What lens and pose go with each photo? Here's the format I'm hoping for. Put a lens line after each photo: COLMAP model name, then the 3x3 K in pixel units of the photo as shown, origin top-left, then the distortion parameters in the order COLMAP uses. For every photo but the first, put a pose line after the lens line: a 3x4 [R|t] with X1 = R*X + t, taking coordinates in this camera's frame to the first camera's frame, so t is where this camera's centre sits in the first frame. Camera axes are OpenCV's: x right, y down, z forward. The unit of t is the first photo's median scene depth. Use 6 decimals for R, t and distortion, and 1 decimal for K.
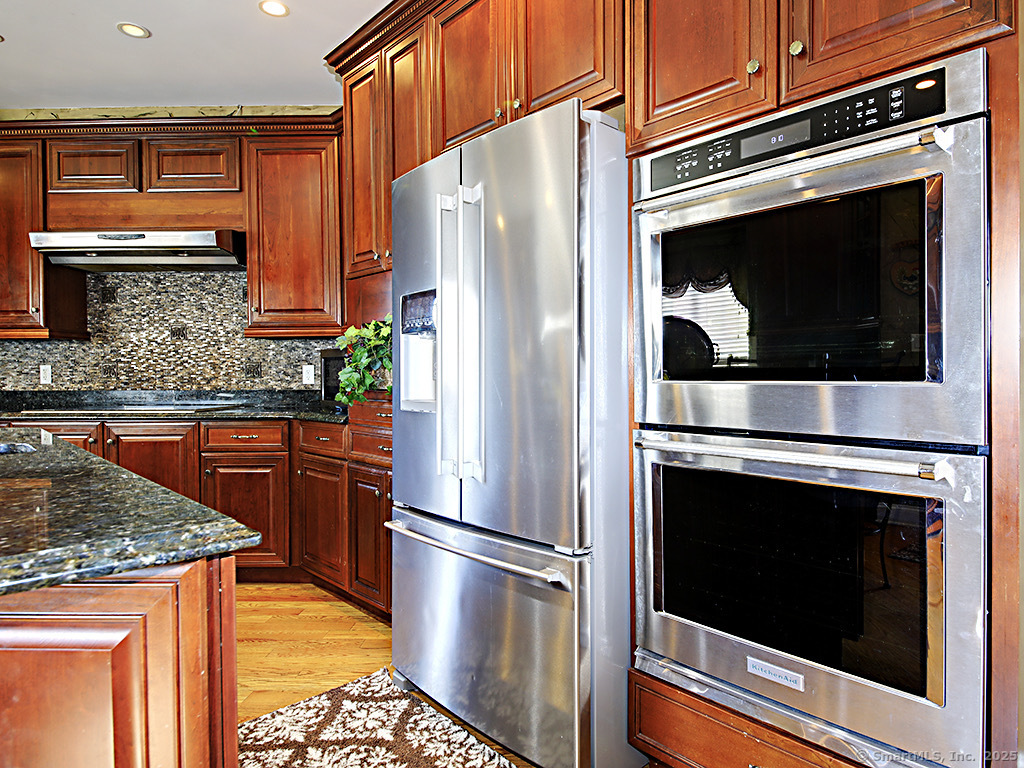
lens RADIAL K [[604.8, 0, 514.4], [0, 604.8, 376.7], [0, 0, 1]] dist [0.040236, -0.033638]
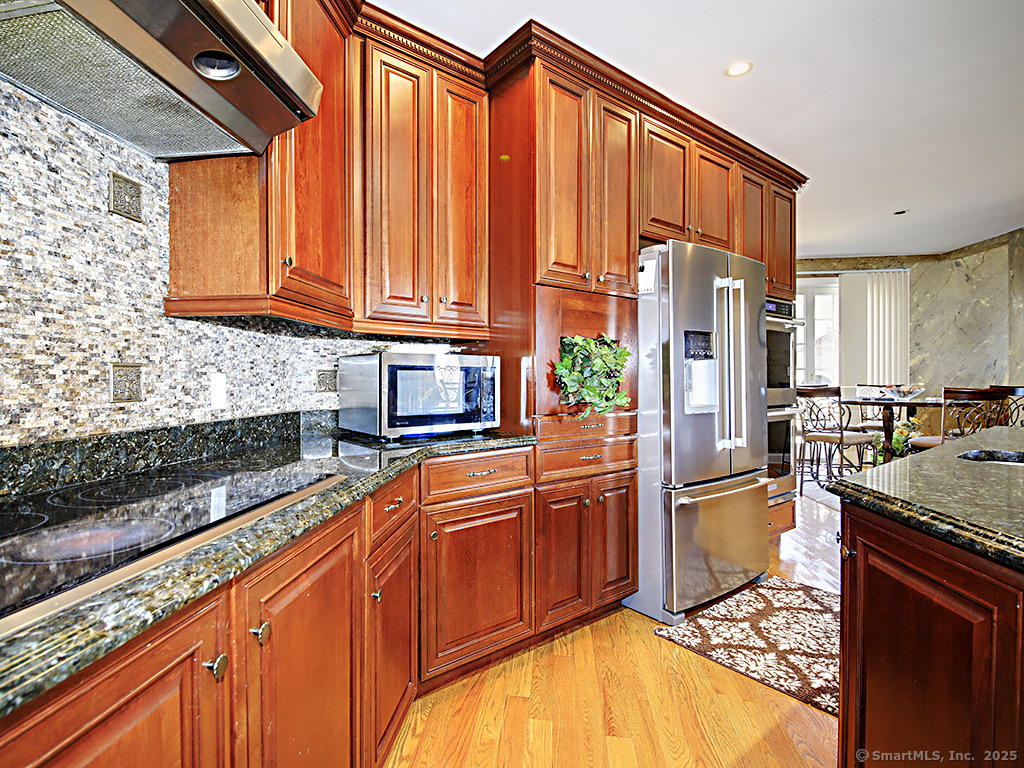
lens RADIAL K [[484.6, 0, 512.0], [0, 484.6, 384.0], [0, 0, 1]] dist [-0.000833, -0.000449]
pose [[0.120419, -0.004273, 0.992714, -0.906012], [0.005383, 0.999979, 0.003652, -0.012252], [-0.992709, 0.004904, 0.120439, 0.876884]]
